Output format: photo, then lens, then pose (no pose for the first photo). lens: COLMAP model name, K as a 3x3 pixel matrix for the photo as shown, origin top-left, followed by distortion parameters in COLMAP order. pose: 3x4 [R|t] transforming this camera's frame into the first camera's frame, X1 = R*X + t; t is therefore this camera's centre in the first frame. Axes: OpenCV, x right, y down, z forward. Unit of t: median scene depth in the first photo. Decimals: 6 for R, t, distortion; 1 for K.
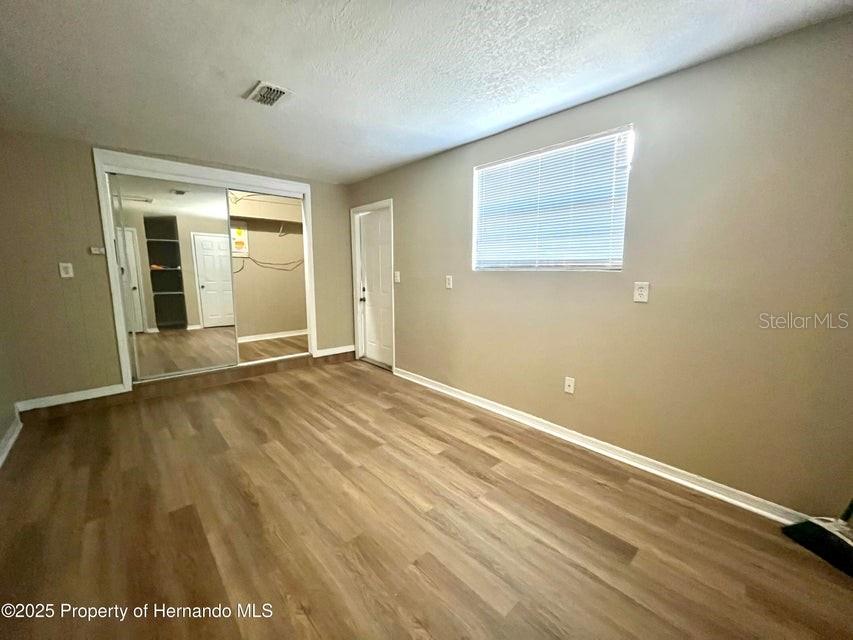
lens RADIAL K [[344.5, 0, 428.0], [0, 344.5, 318.9], [0, 0, 1]] dist [-0.004141, 0.000587]
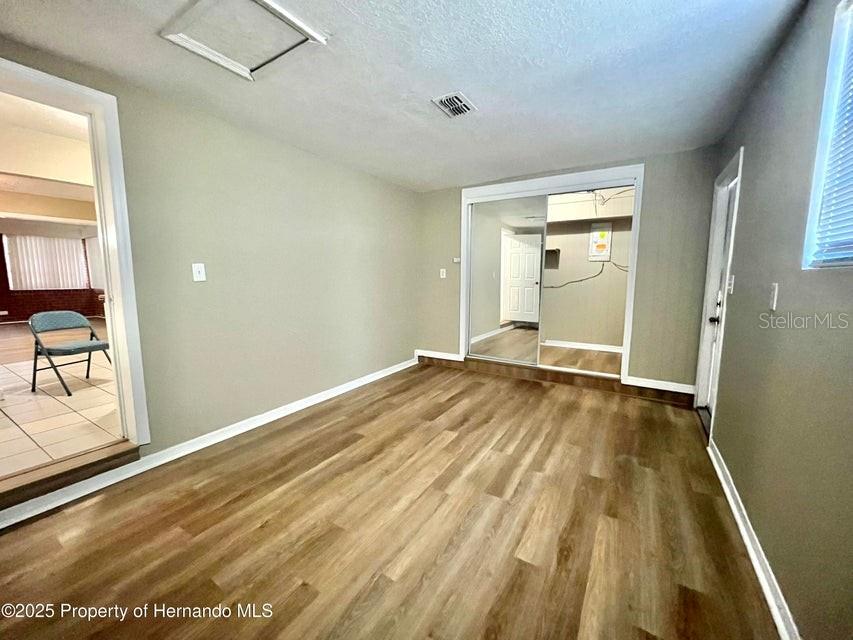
lens RADIAL K [[344.5, 0, 427.0], [0, 344.5, 317.9], [0, 0, 1]] dist [-0.004141, 0.000587]
pose [[0.272359, 0.116461, -0.955122, 0.381130], [-0.140552, 0.986816, 0.080247, -0.049880], [0.951875, 0.112389, 0.285137, 0.439042]]
